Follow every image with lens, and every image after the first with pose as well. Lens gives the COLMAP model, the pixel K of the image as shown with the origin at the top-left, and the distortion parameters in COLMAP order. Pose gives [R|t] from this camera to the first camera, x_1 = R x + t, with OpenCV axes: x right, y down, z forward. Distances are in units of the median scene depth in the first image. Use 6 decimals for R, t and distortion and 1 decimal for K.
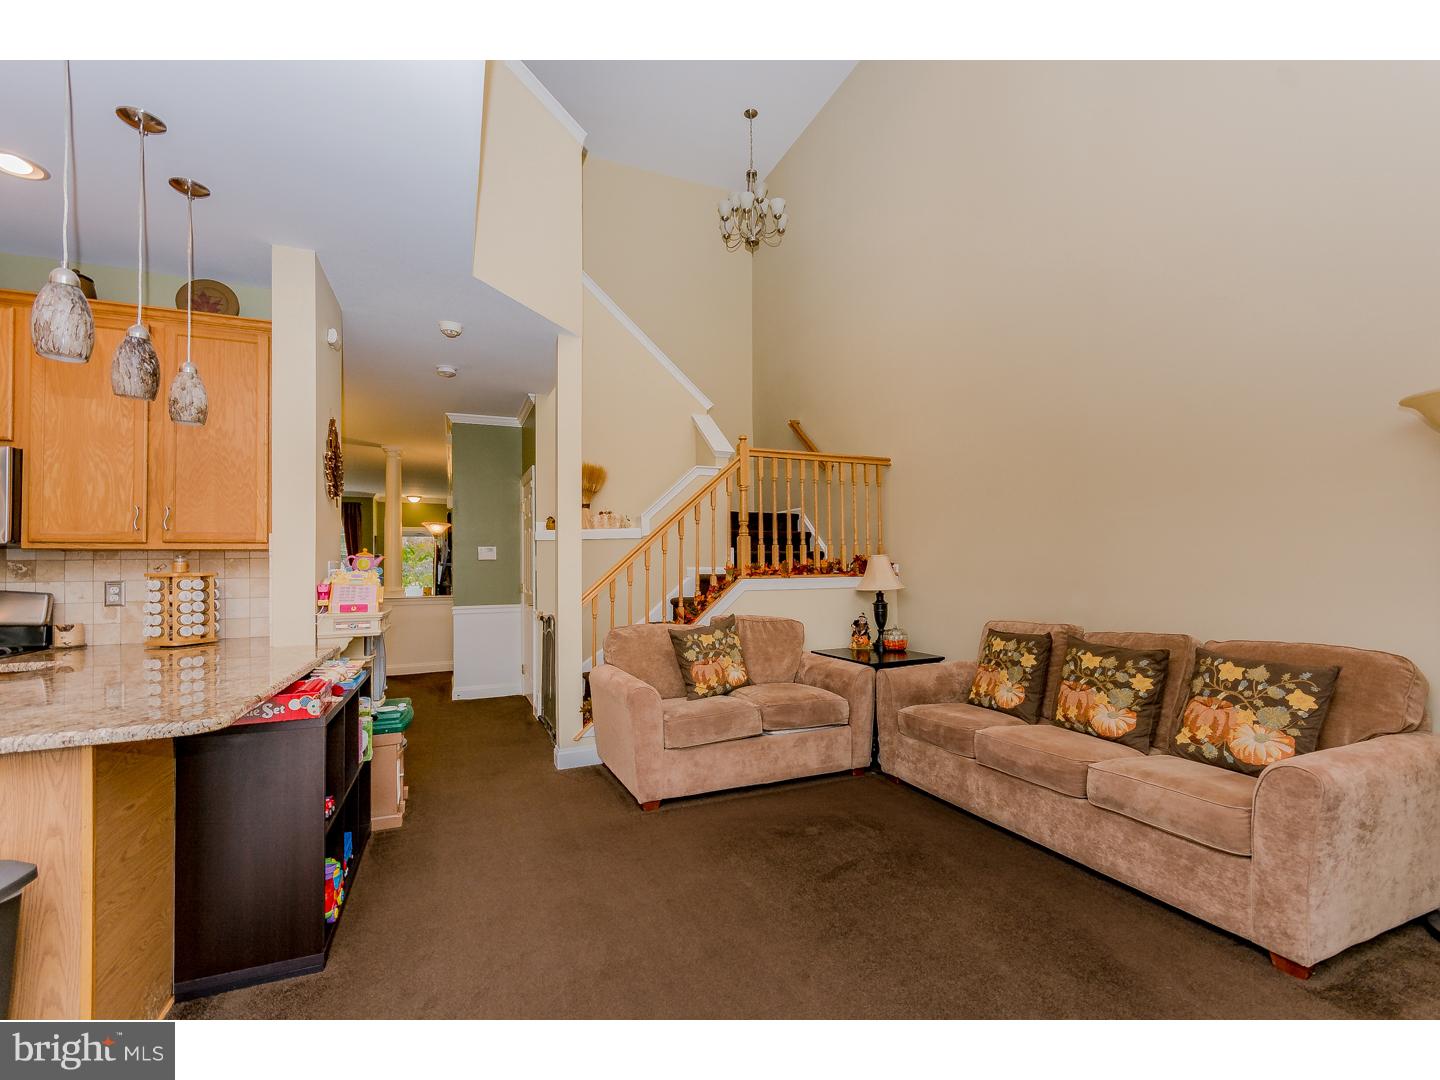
lens RADIAL K [[638.3, 0, 726.7], [0, 638.3, 554.5], [0, 0, 1]] dist [0.007386, -0.000408]
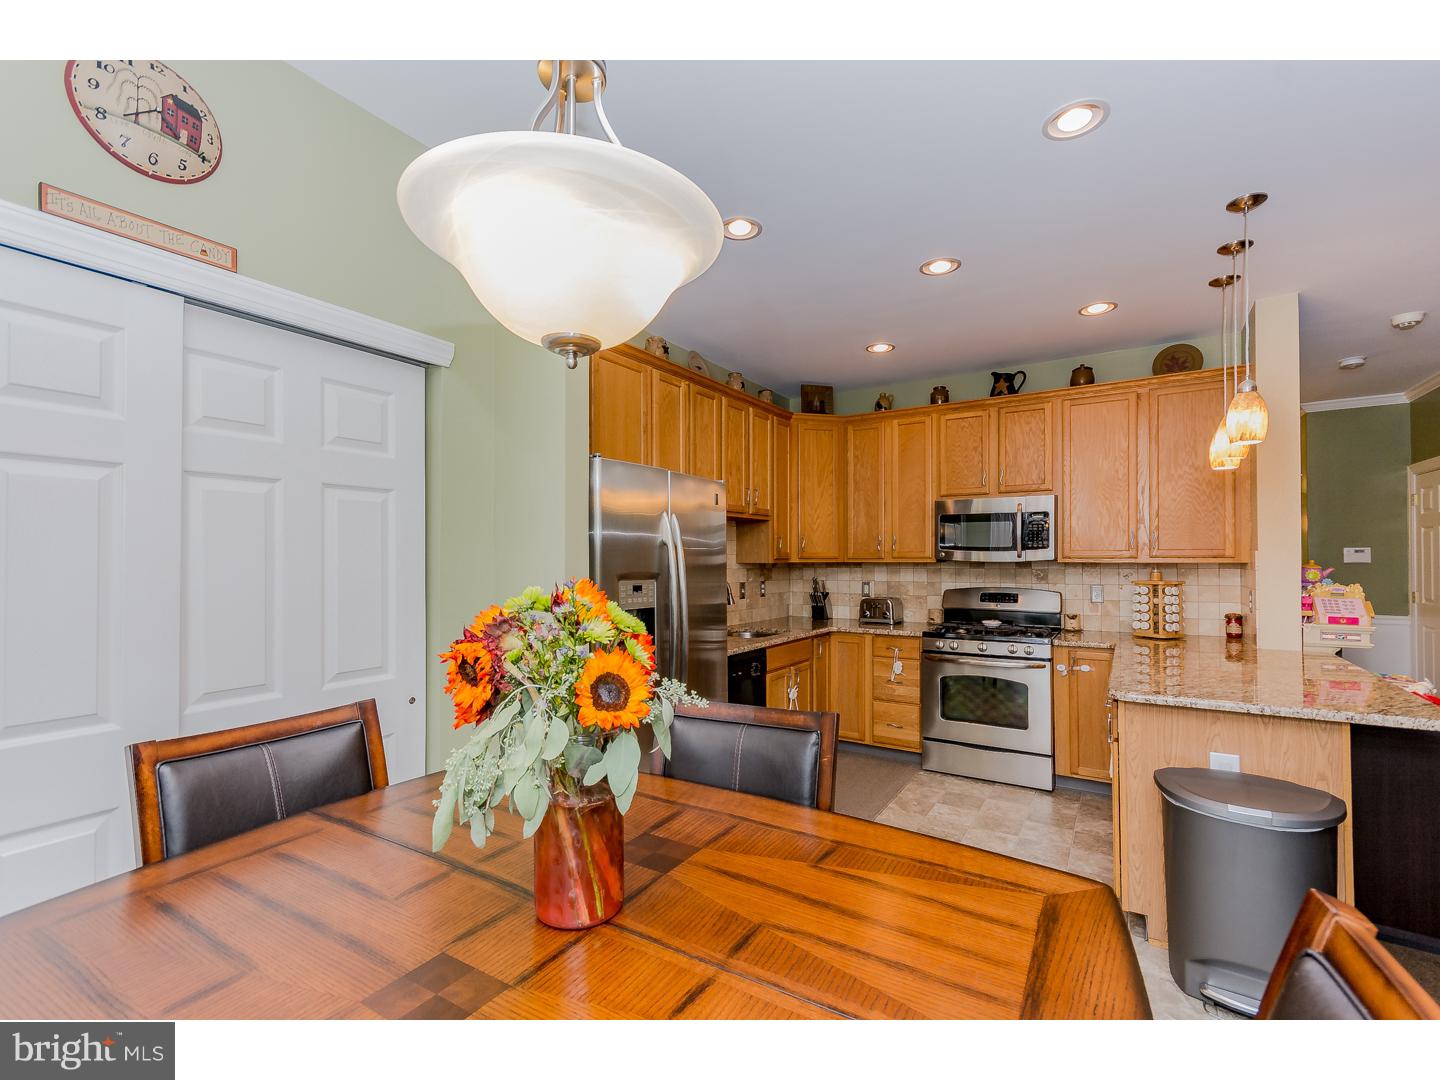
lens RADIAL K [[638.3, 0, 726.7], [0, 638.3, 554.5], [0, 0, 1]] dist [0.007386, -0.000408]
pose [[0.569116, 0.001205, -0.822256, -0.293890], [0.013705, 0.999846, 0.010950, -0.050740], [0.822143, -0.017501, 0.569012, -0.438873]]
